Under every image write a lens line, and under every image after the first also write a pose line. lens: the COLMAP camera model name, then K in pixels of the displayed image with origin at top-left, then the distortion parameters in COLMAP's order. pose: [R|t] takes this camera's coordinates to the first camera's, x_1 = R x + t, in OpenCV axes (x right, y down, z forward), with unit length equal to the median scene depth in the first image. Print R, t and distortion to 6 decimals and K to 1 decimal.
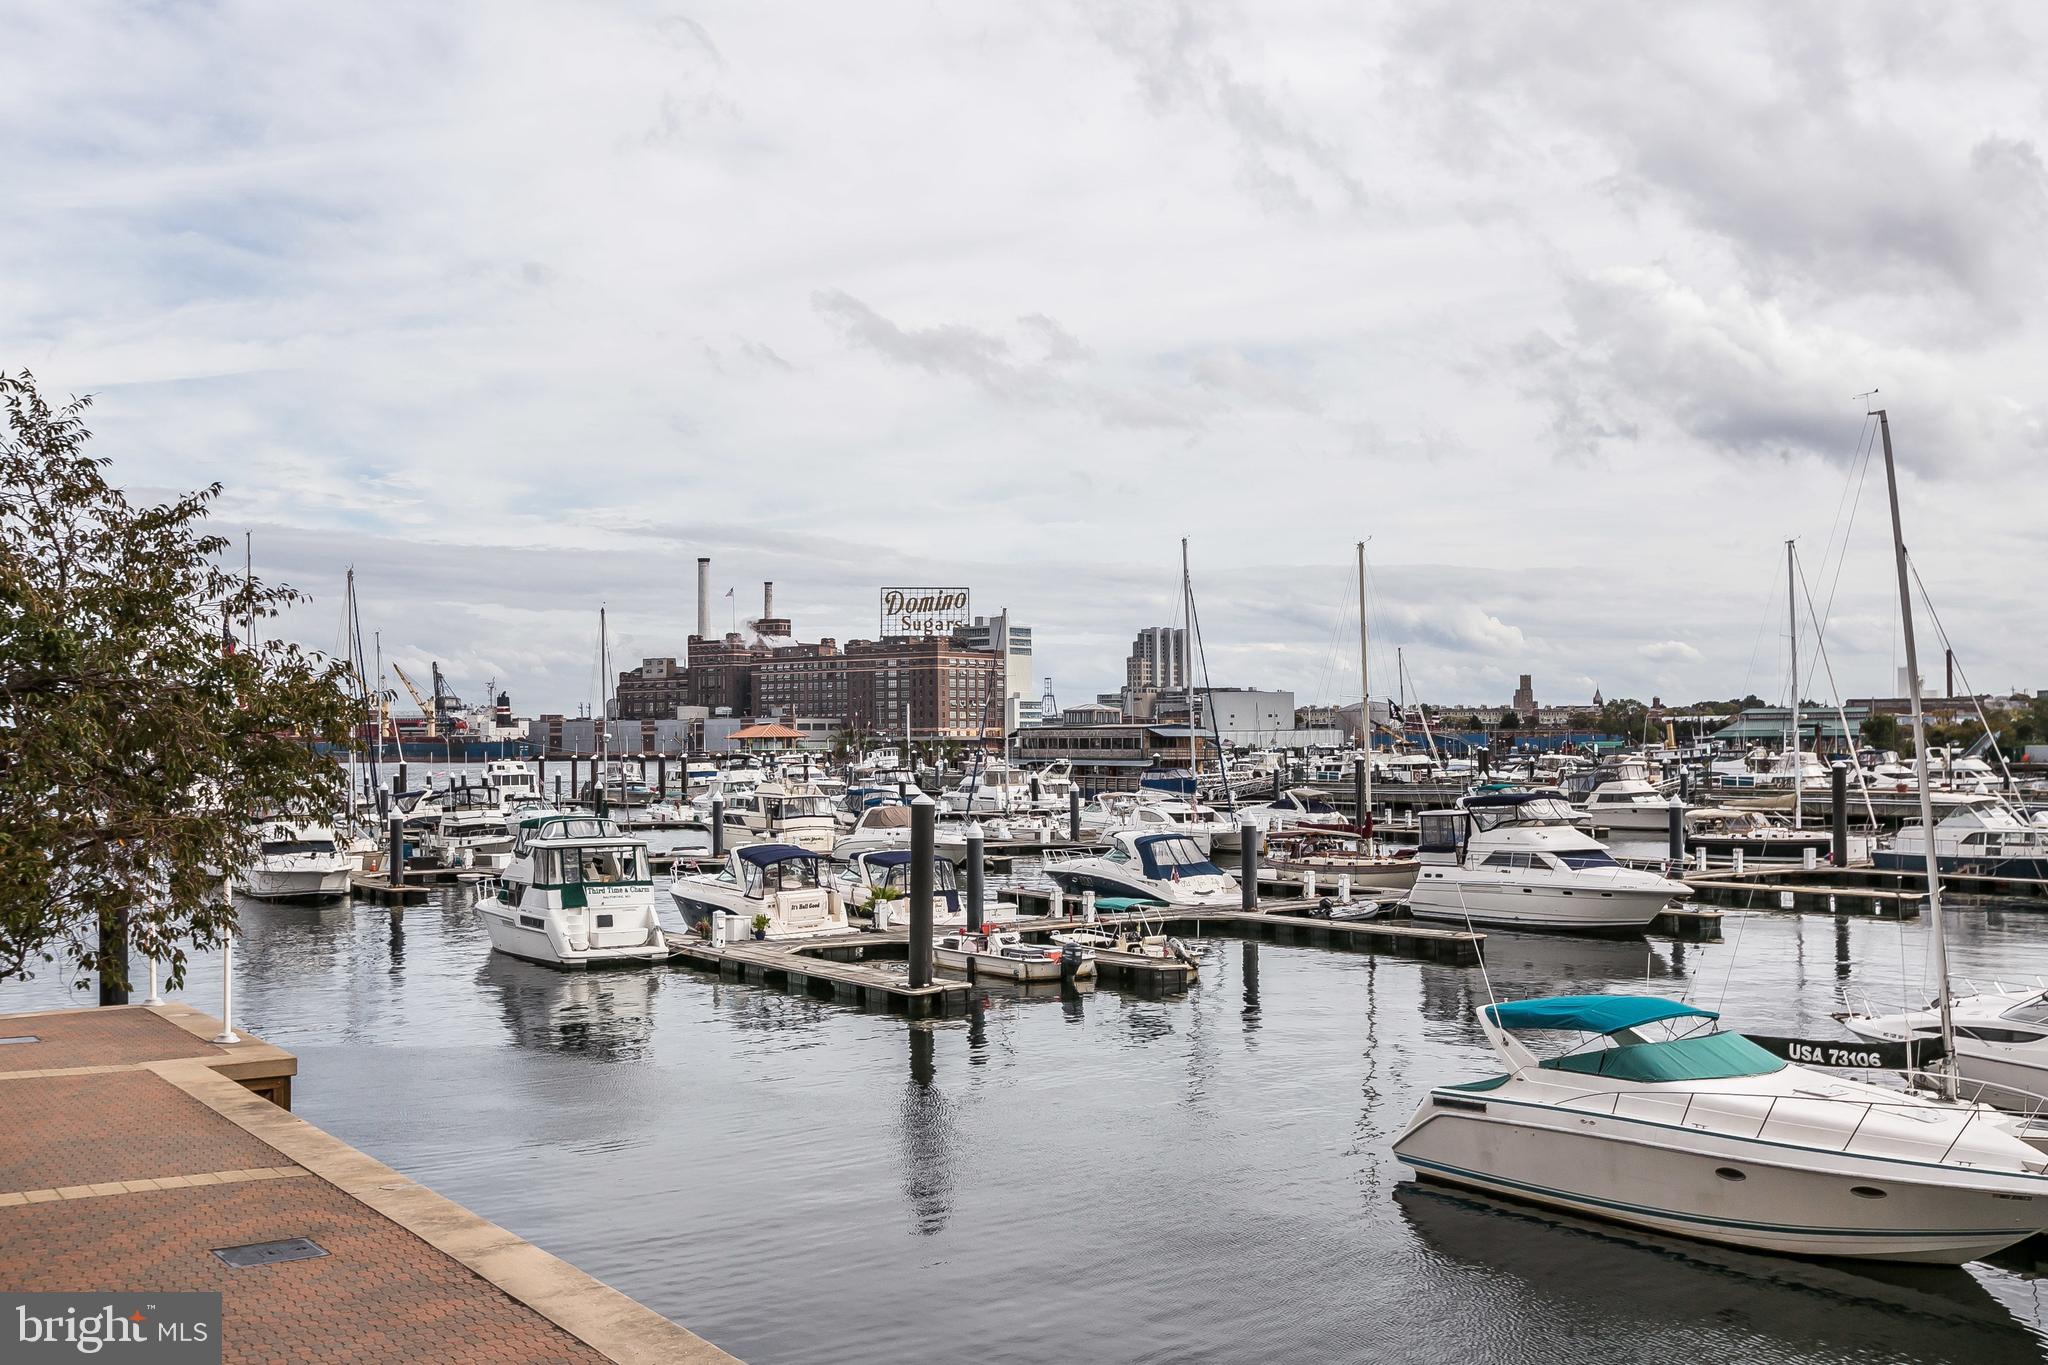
lens RADIAL K [[1897.7, 0, 1024.8], [0, 1897.7, 675.7], [0, 0, 1]] dist [-0.010717, 0.000000]
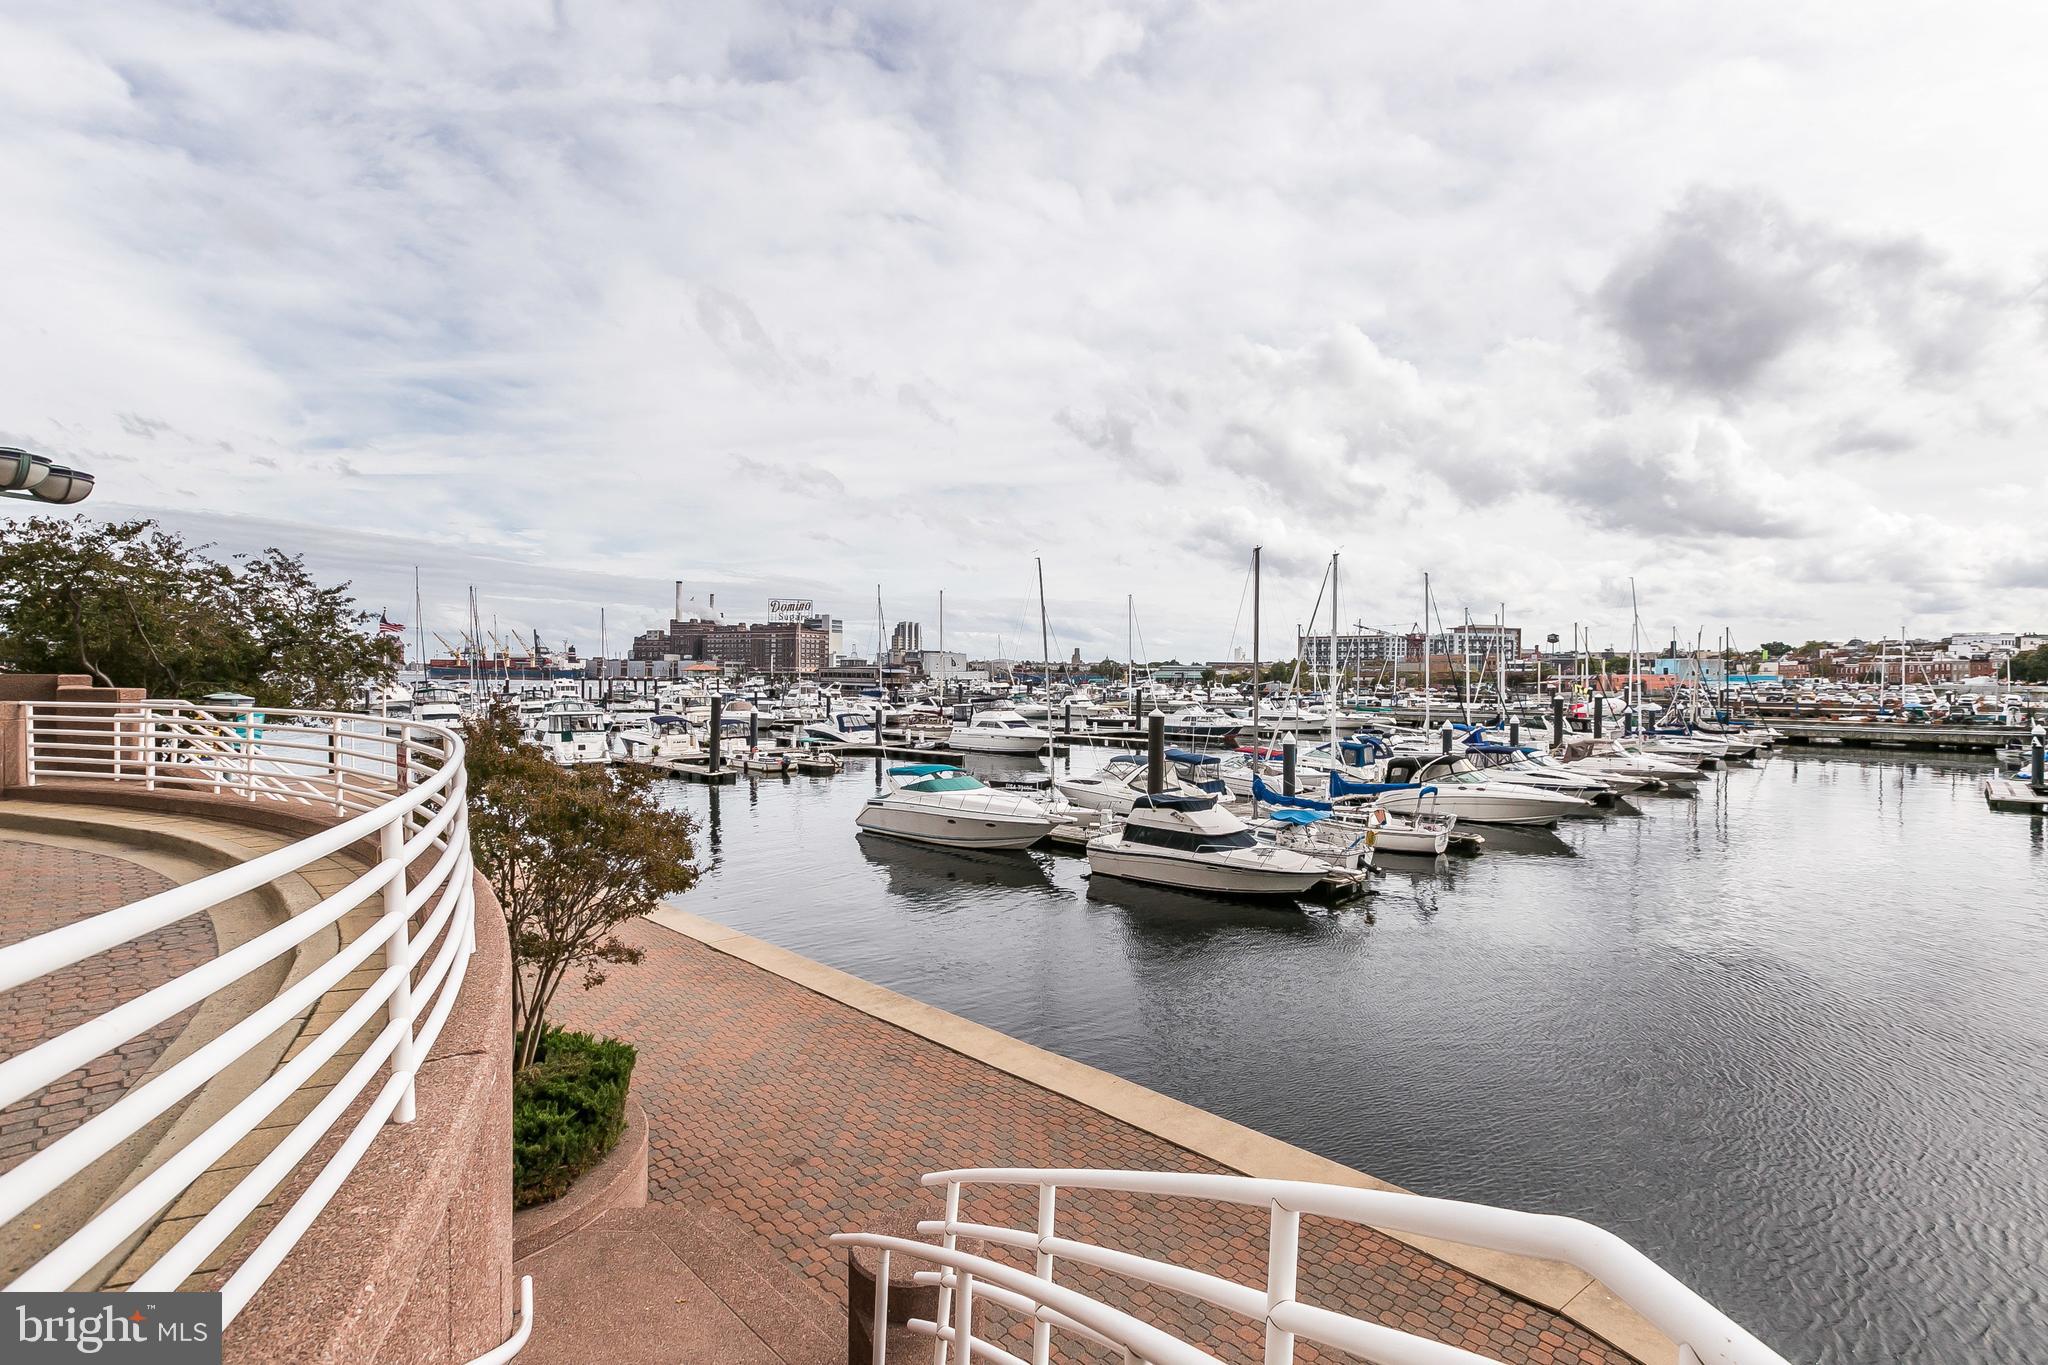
lens RADIAL K [[920.5, 0, 1022.7], [0, 920.5, 682.7], [0, 0, 1]] dist [0.012581, 0.000478]
pose [[0.984220, 0.015503, 0.176268, 0.082618], [-0.022756, 0.998972, 0.039201, -0.003315], [-0.175479, -0.042594, 0.983561, -0.148106]]
